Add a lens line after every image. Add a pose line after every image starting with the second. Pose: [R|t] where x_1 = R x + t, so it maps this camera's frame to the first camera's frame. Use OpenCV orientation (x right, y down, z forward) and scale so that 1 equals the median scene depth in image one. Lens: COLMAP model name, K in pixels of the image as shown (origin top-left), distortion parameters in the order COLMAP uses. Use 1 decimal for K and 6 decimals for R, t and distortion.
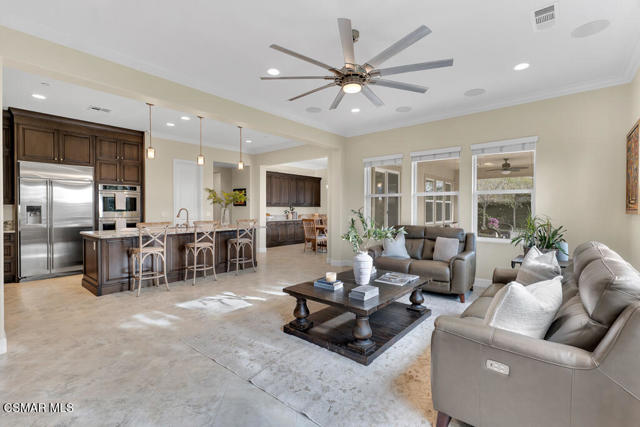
lens RADIAL K [[290.7, 0, 310.7], [0, 290.7, 211.7], [0, 0, 1]] dist [0.011388, -0.000006]
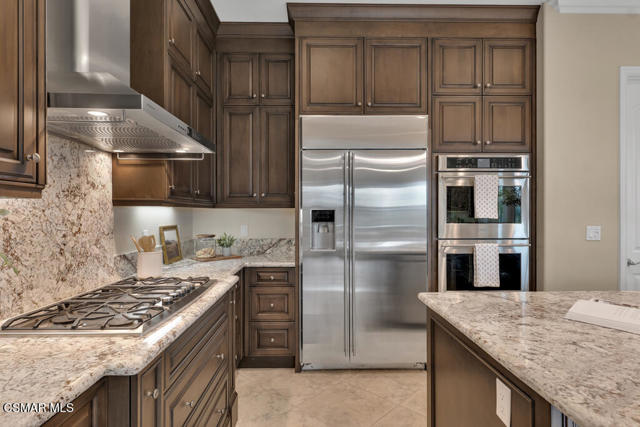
lens RADIAL K [[347.8, 0, 315.3], [0, 347.8, 213.0], [0, 0, 1]] dist [-0.000643, -0.002234]
pose [[0.687918, -0.004859, -0.725772, -0.470854], [-0.005695, 0.999911, -0.012092, -0.007354], [0.725766, 0.012452, 0.687829, 0.521845]]
